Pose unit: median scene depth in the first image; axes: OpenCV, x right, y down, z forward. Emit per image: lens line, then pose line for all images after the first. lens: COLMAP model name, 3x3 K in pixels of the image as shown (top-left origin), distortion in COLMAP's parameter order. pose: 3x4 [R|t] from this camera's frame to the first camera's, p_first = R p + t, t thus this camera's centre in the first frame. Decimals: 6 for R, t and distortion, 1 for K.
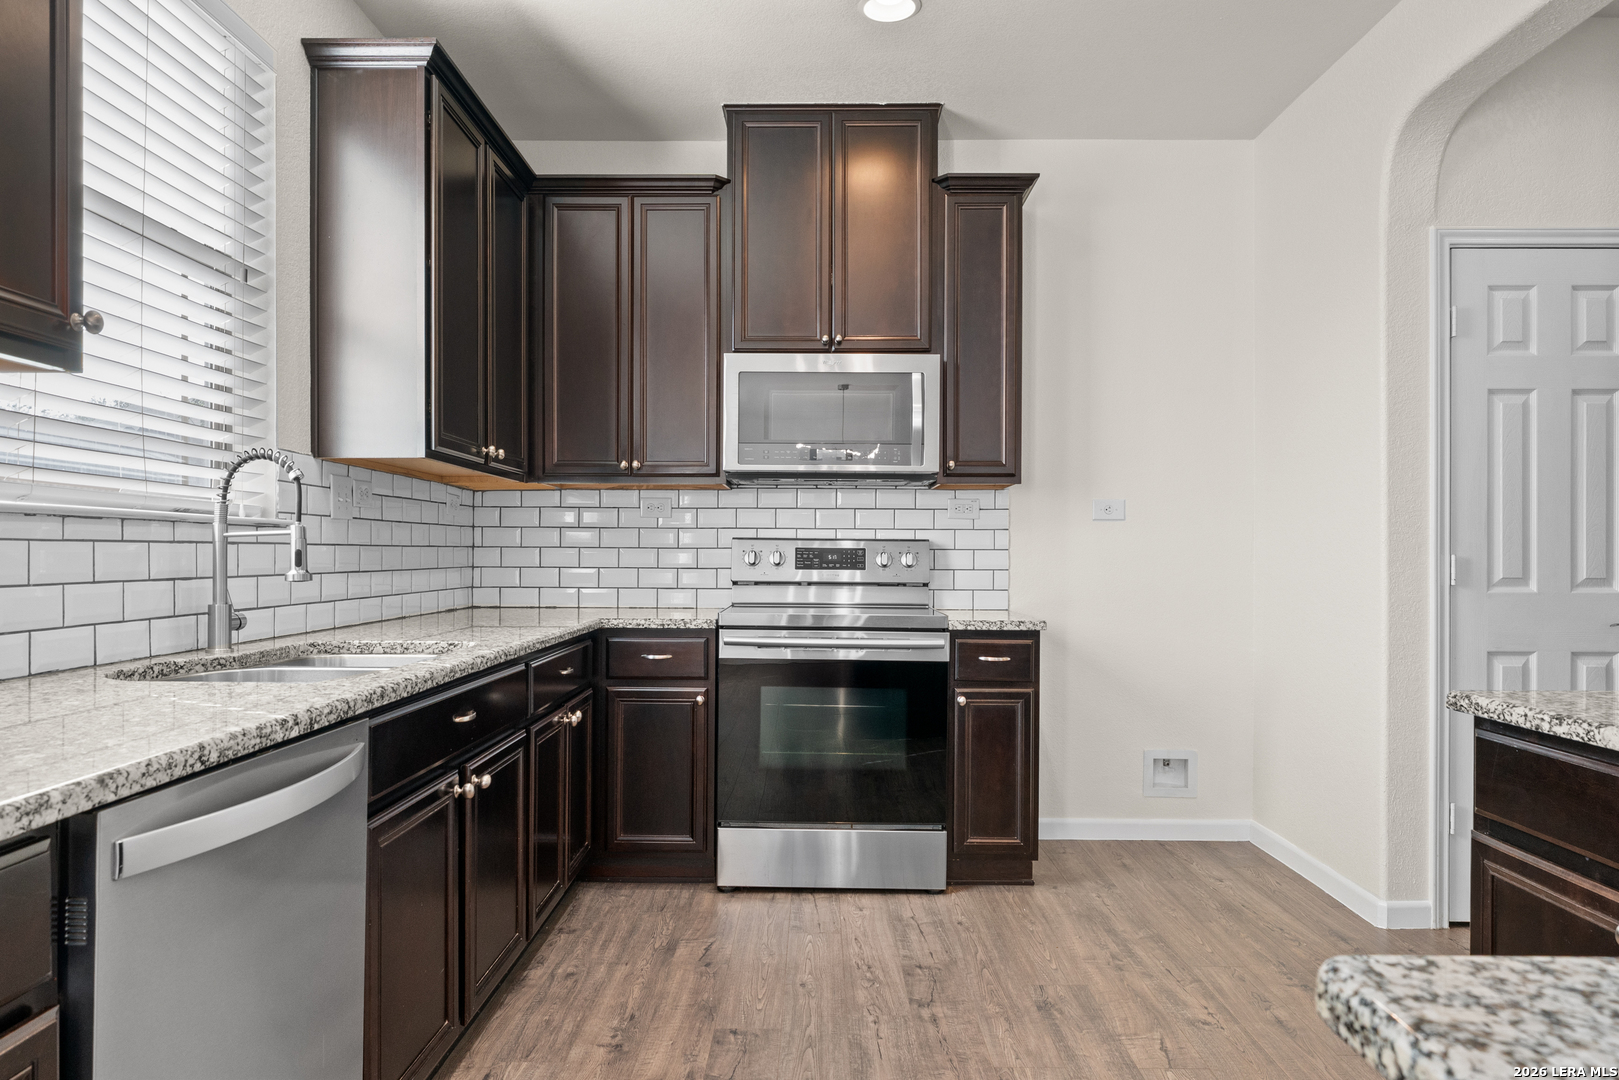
lens RADIAL K [[1012.2, 0, 820.7], [0, 1012.2, 550.2], [0, 0, 1]] dist [0.001704, -0.002163]
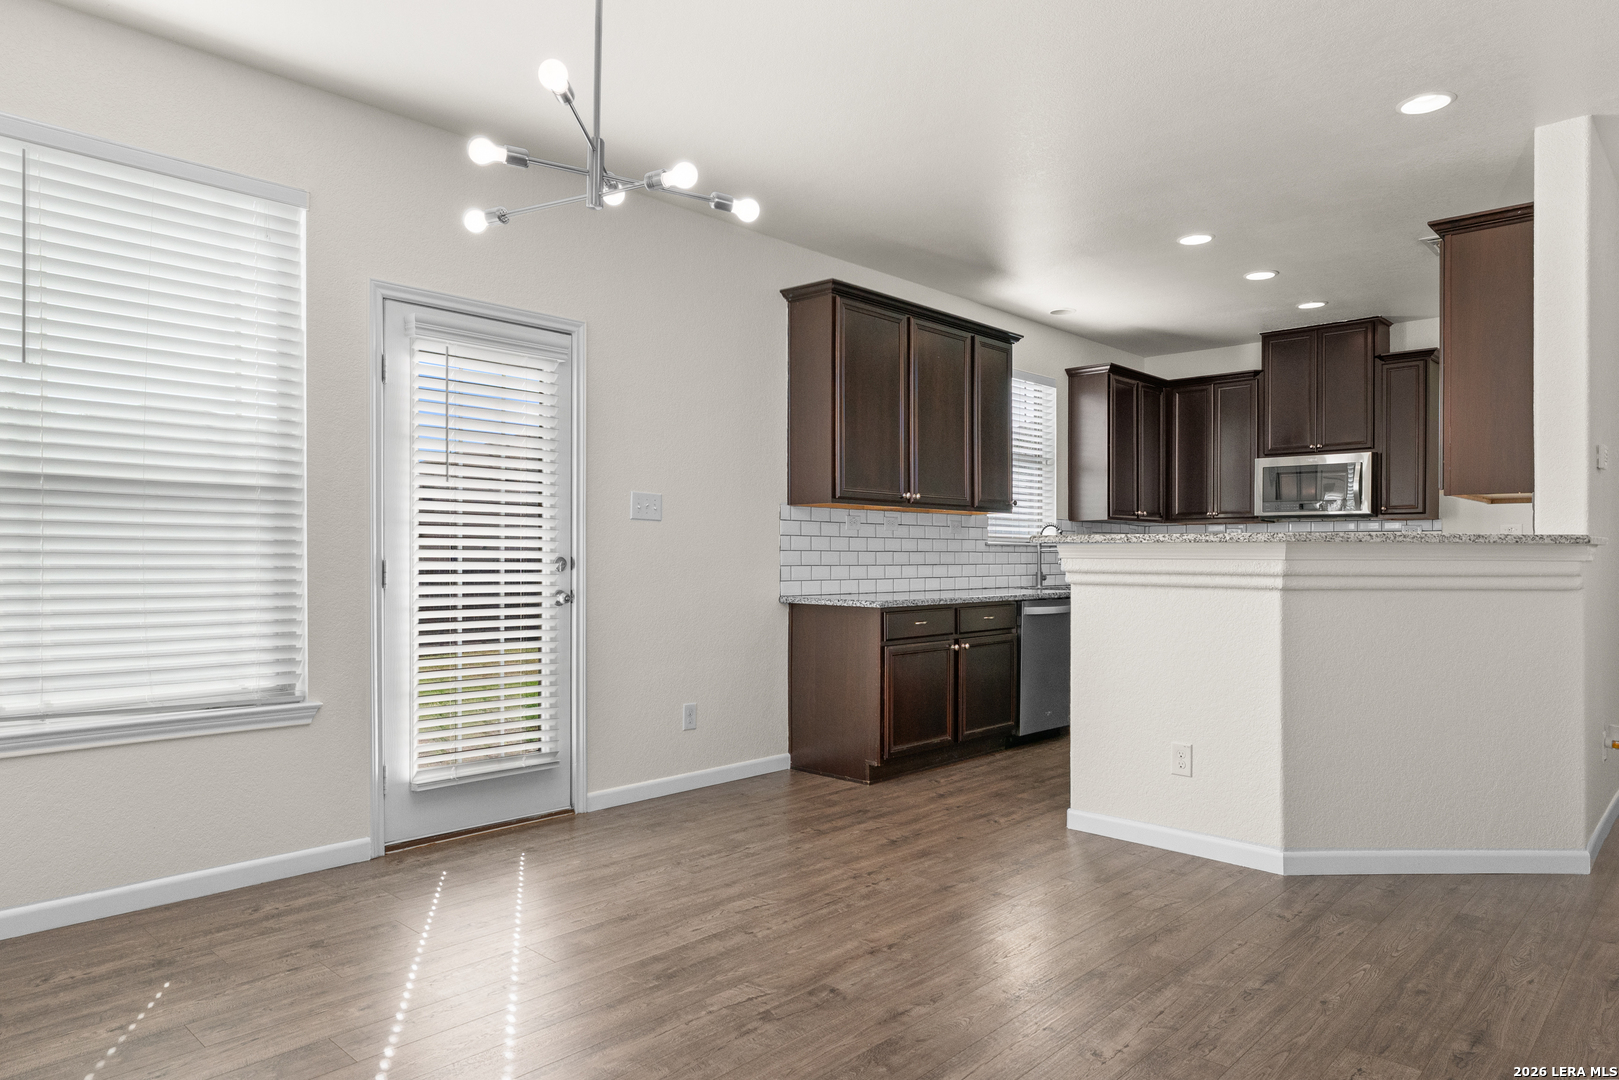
lens RADIAL K [[1012.2, 0, 805.5], [0, 1012.2, 577.5], [0, 0, 1]] dist [0.001704, -0.002163]
pose [[0.725878, 0.010334, -0.687745, 0.706146], [0.002843, 0.999834, 0.018024, 0.007581], [0.687817, -0.015038, 0.725728, -1.206420]]
